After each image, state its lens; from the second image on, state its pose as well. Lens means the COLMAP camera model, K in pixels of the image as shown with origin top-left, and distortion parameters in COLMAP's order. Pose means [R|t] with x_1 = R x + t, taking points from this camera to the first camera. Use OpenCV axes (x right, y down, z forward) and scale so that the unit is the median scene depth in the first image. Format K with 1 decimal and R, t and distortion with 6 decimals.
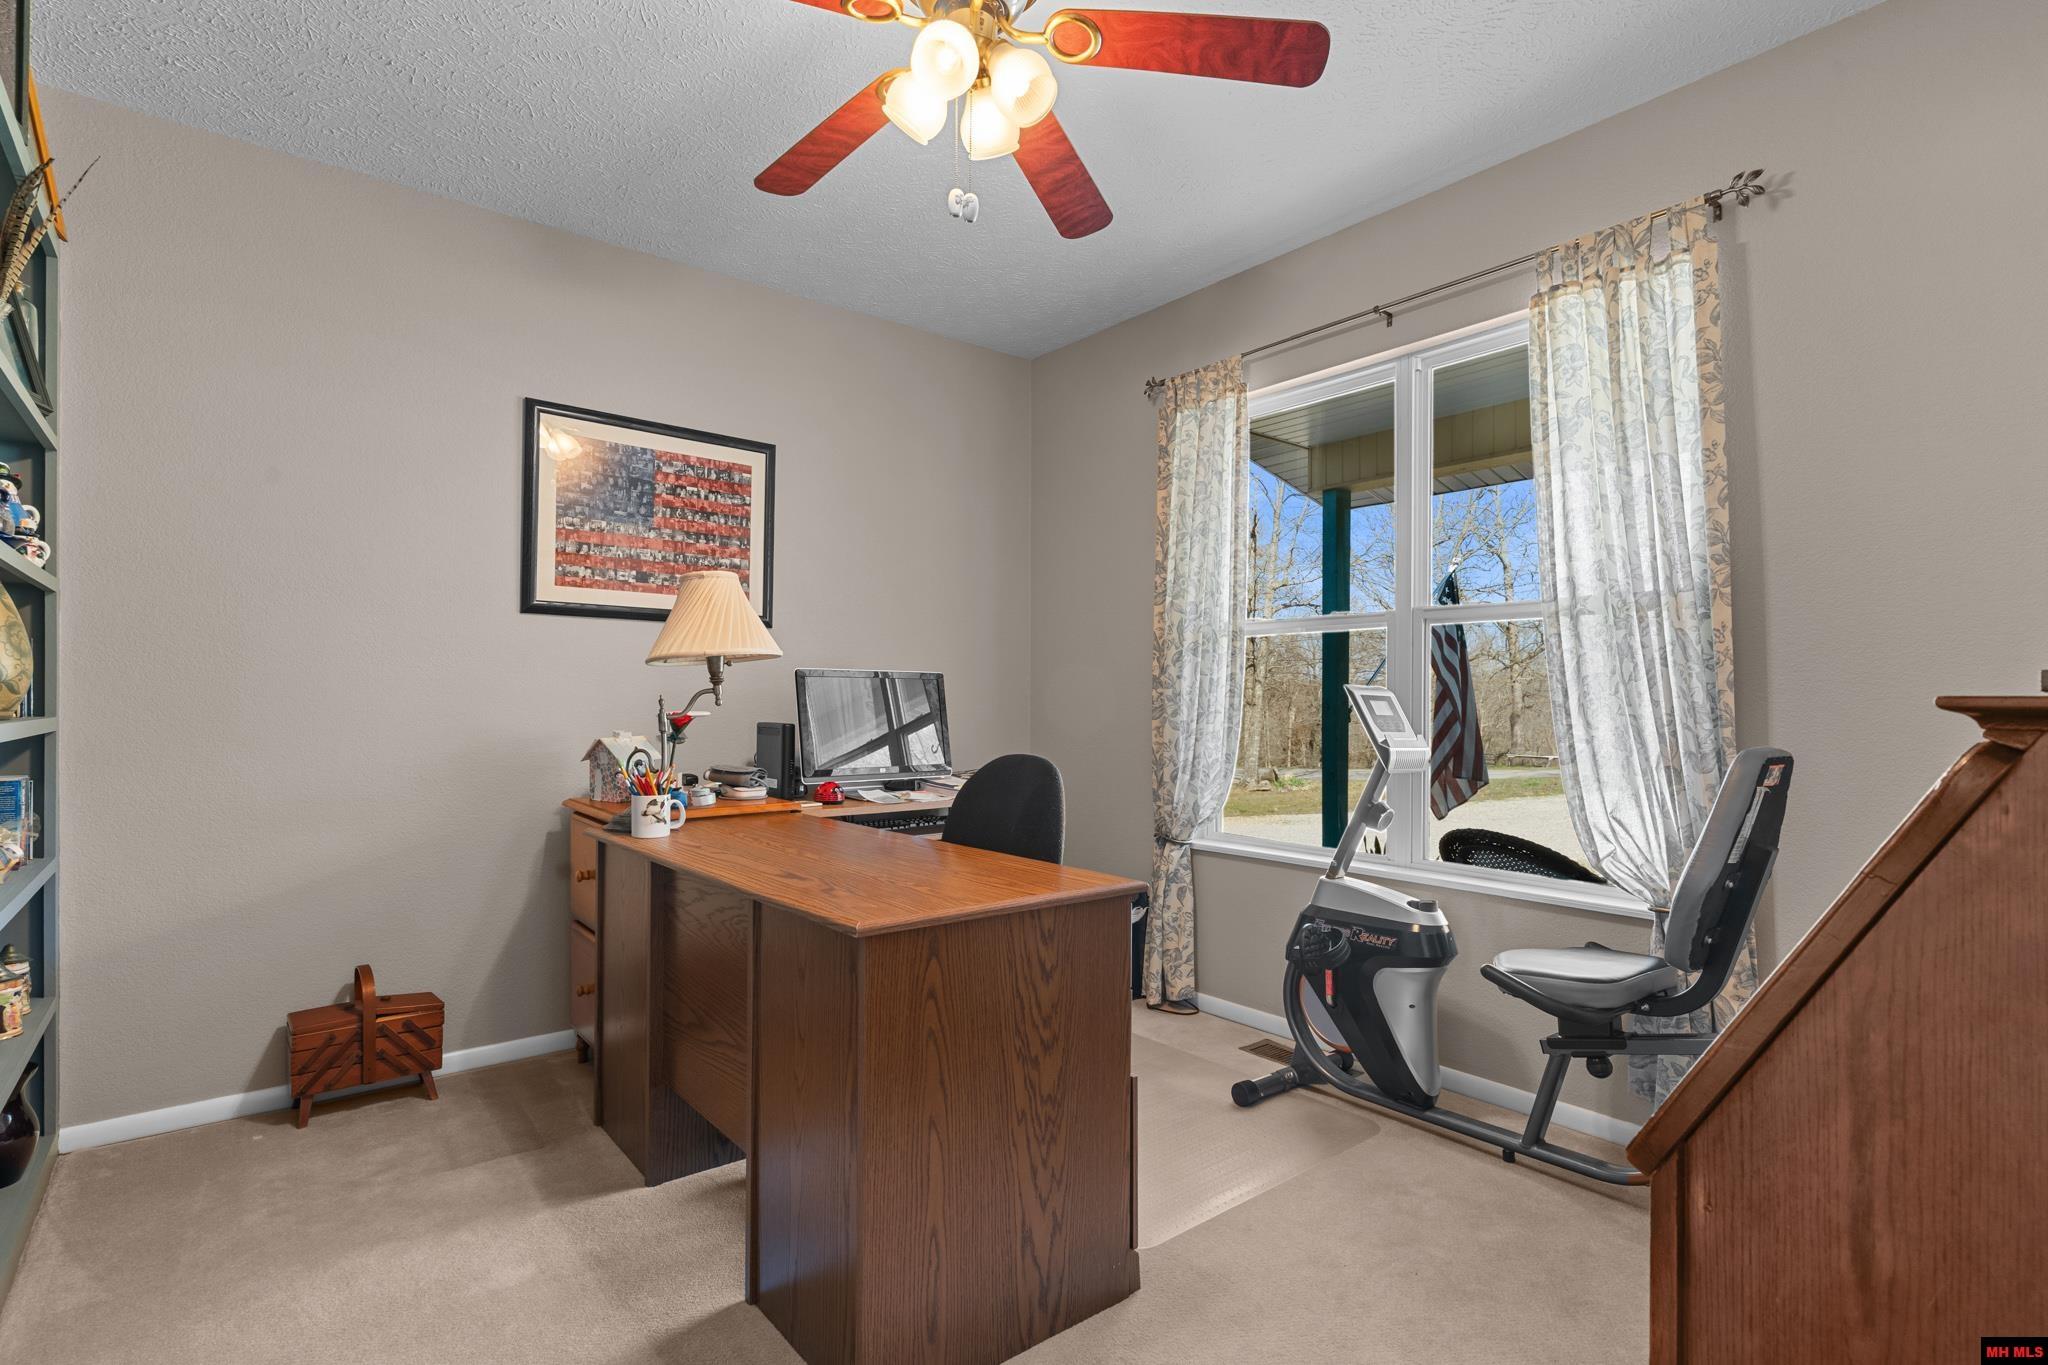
lens RADIAL K [[1012.9, 0, 1024.0], [0, 1012.9, 682.5], [0, 0, 1]] dist [-0.000231, -0.000112]
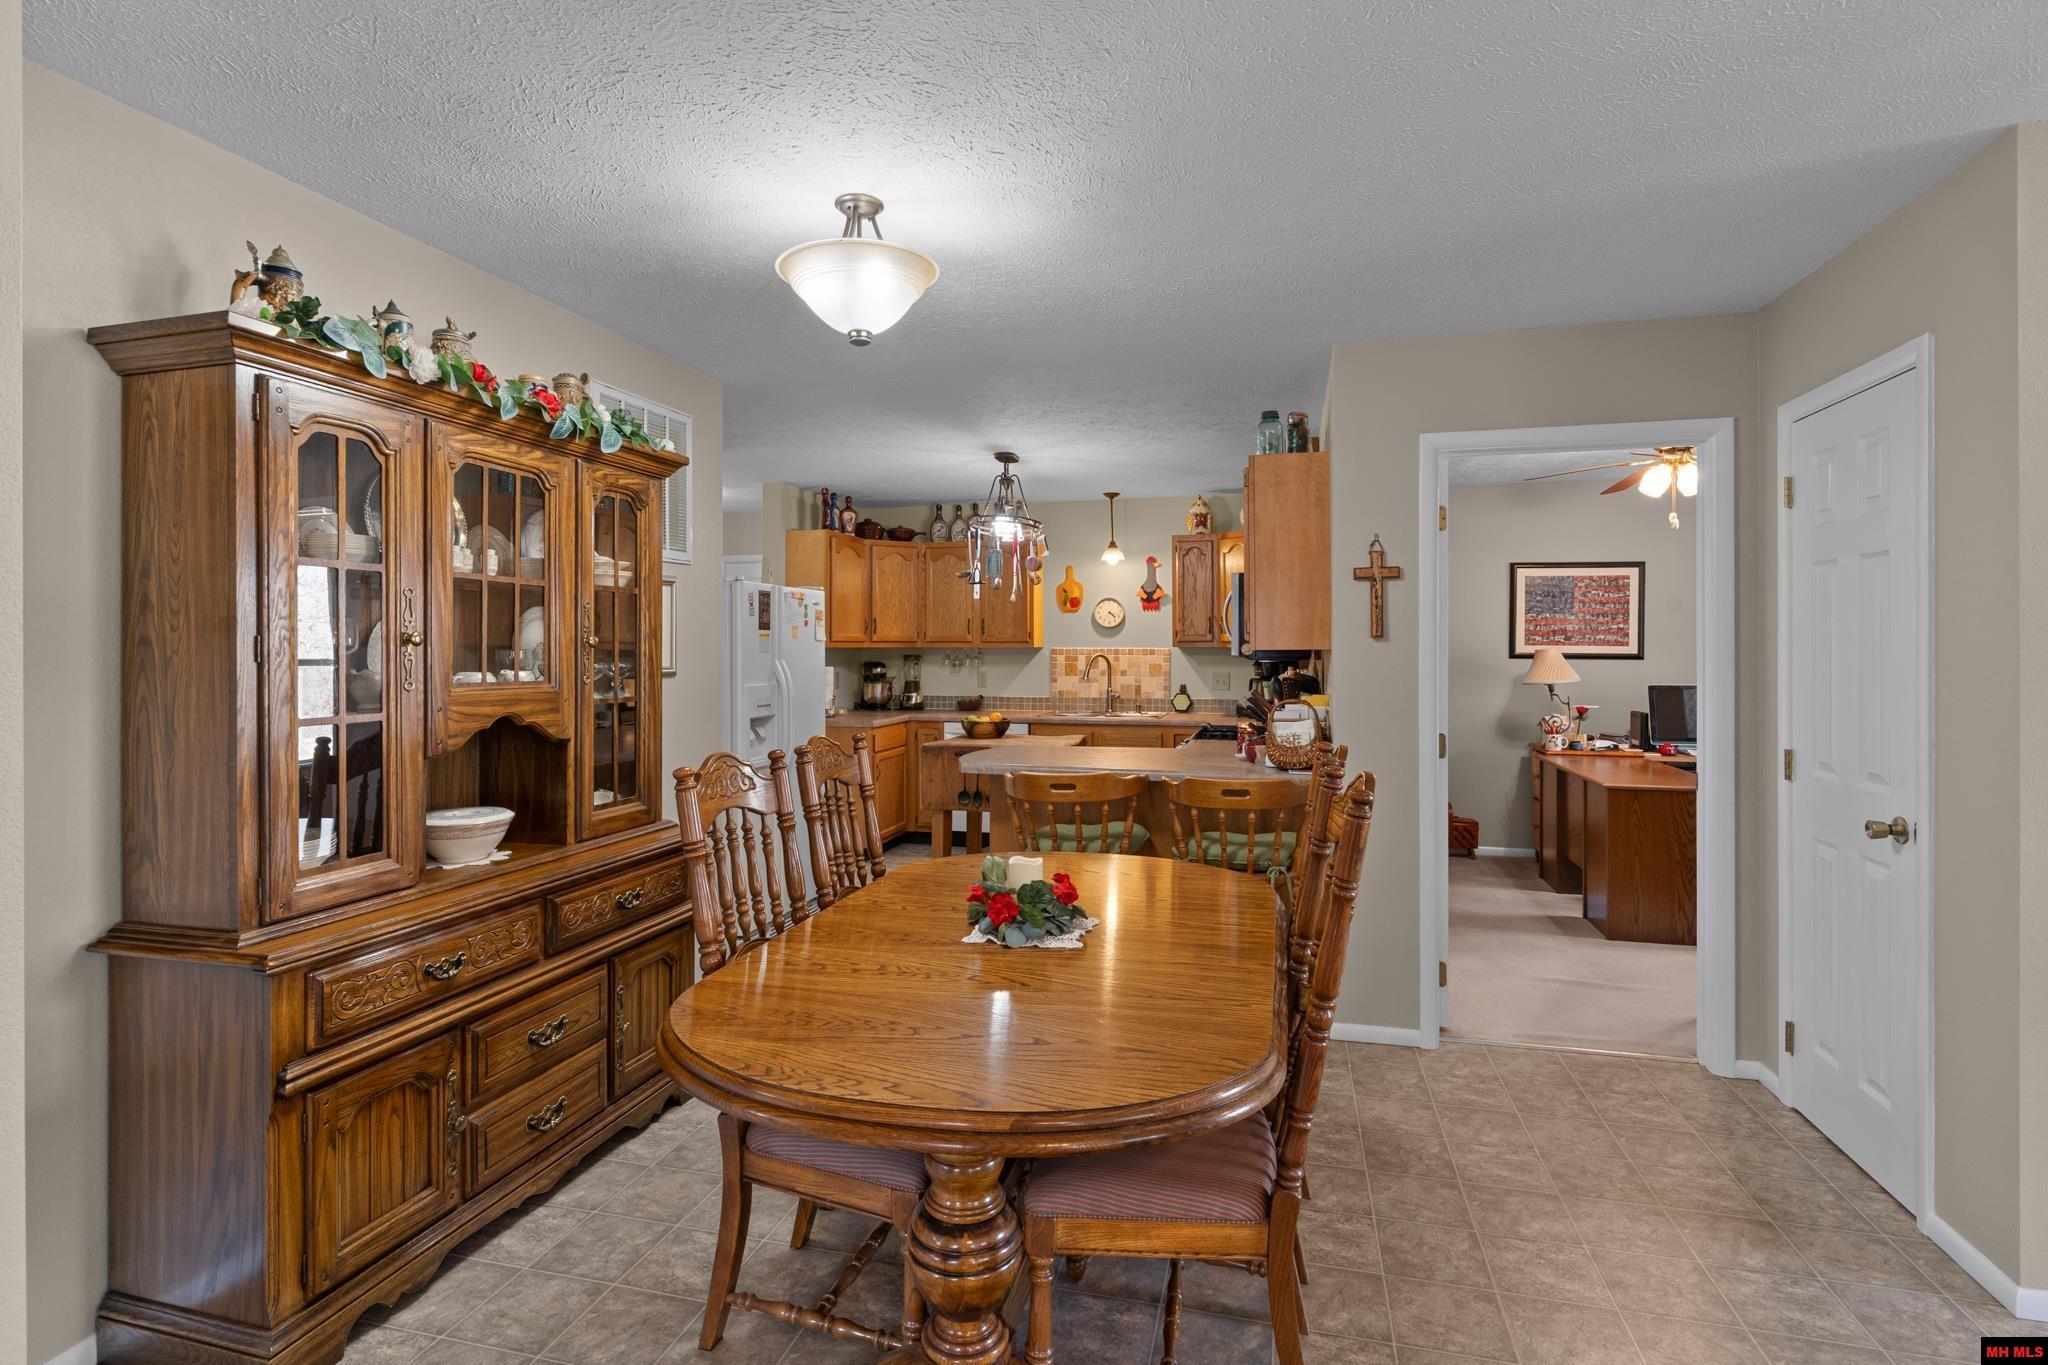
lens RADIAL K [[1003.6, 0, 1020.9], [0, 1003.6, 650.8], [0, 0, 1]] dist [0.001612, -0.001051]
pose [[0.590854, -0.002954, -0.806773, 0.650861], [0.015039, 0.999860, 0.007352, -0.116381], [0.806639, -0.016477, 0.590815, -1.173379]]
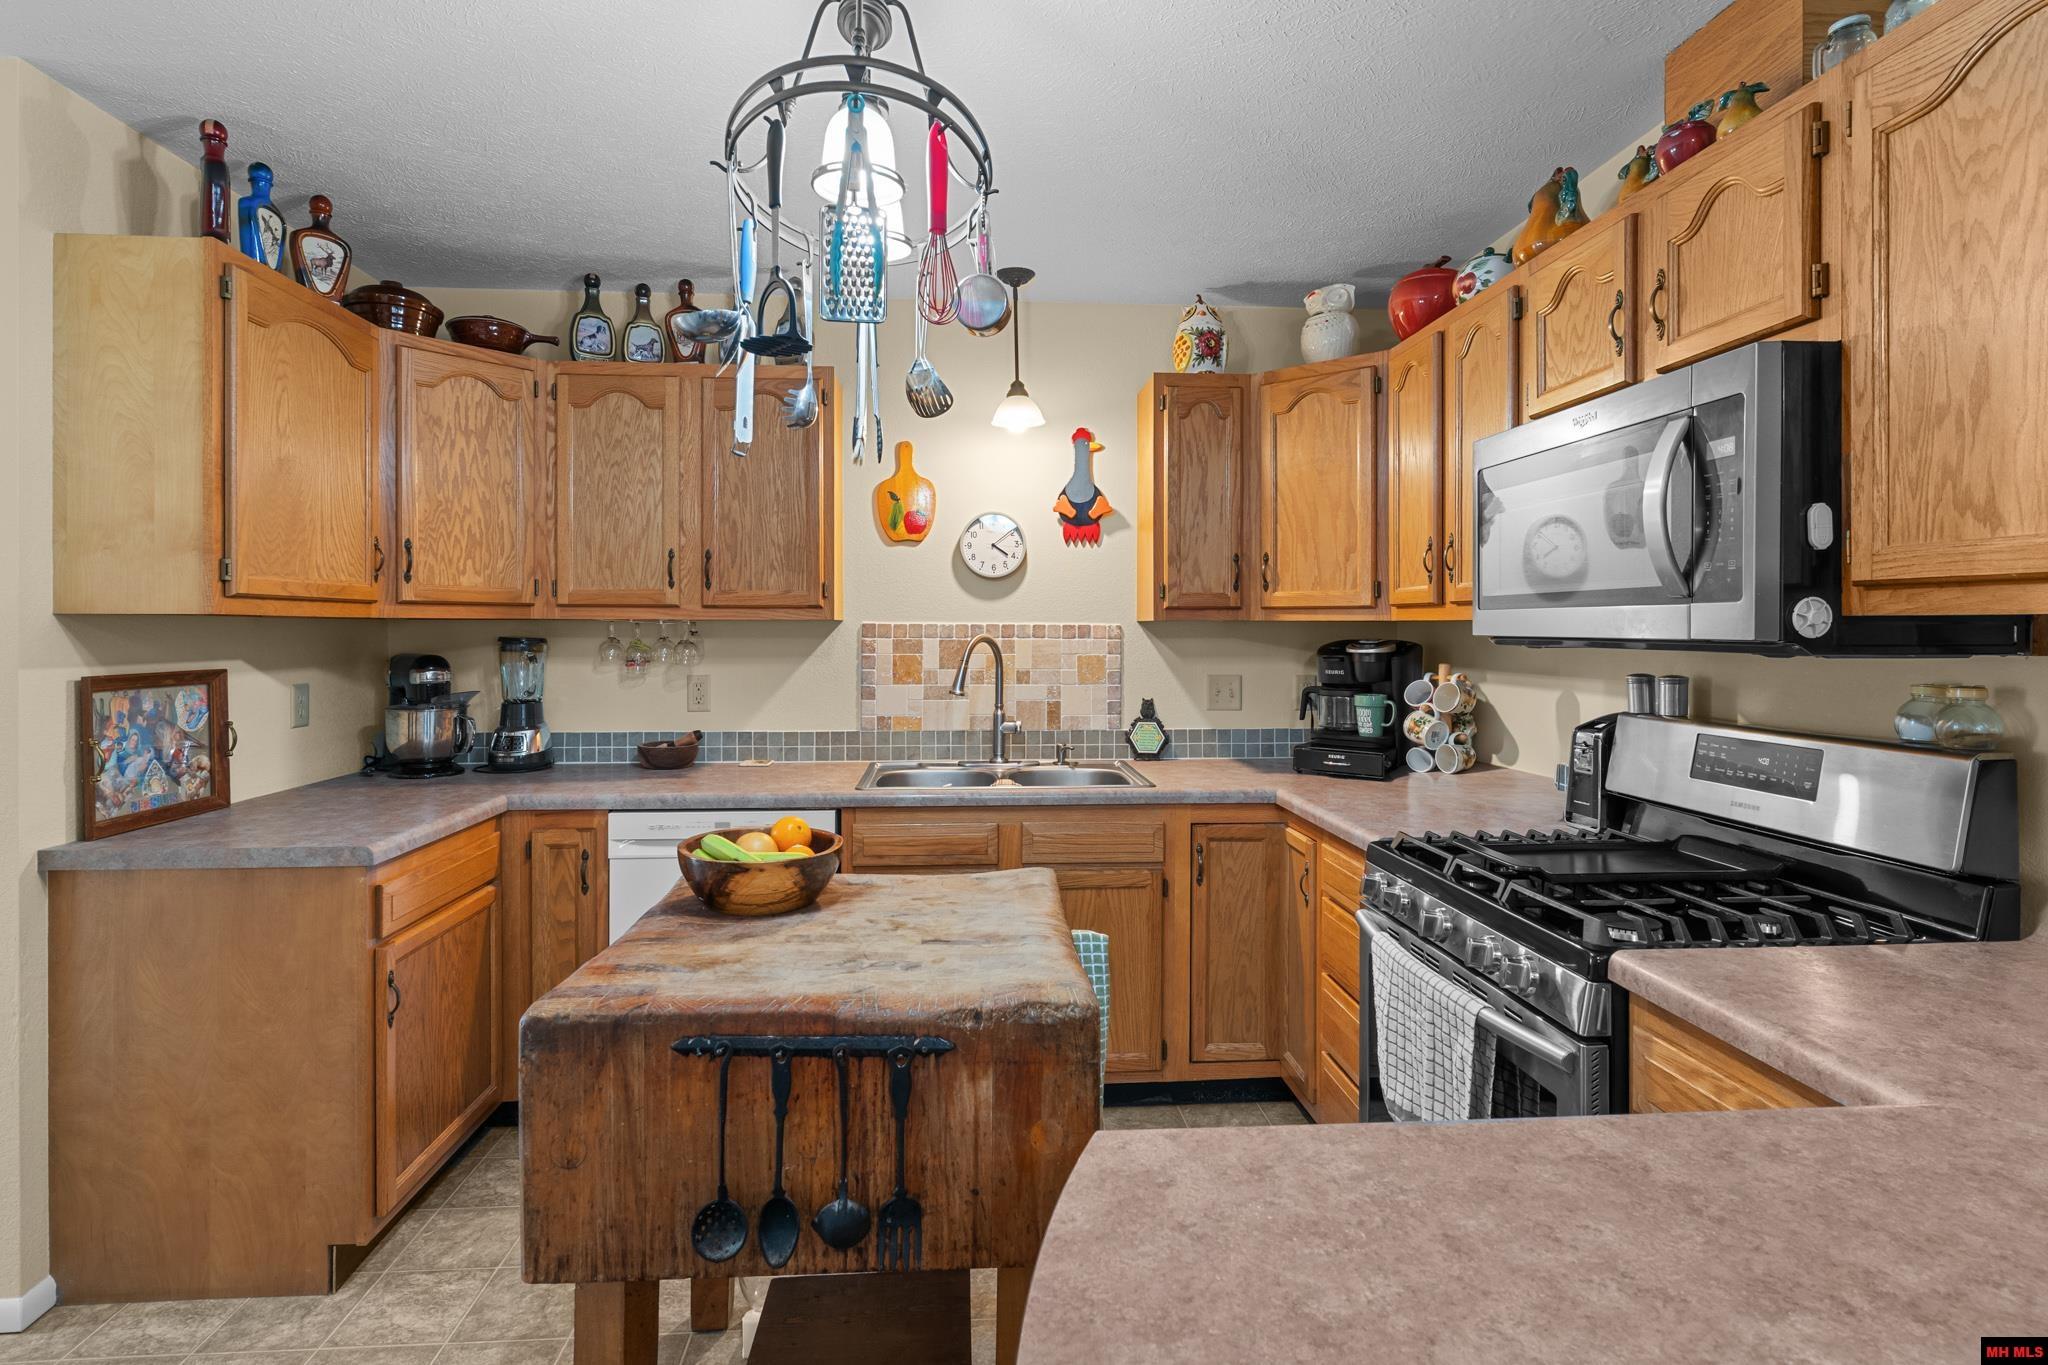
lens RADIAL K [[1008.3, 0, 1019.8], [0, 1008.3, 633.5], [0, 0, 1]] dist [0.001652, 0.000193]
pose [[0.819898, -0.001900, -0.572506, -0.508691], [0.010860, 0.999866, 0.012235, -0.103453], [0.572406, -0.016249, 0.819809, -0.473709]]
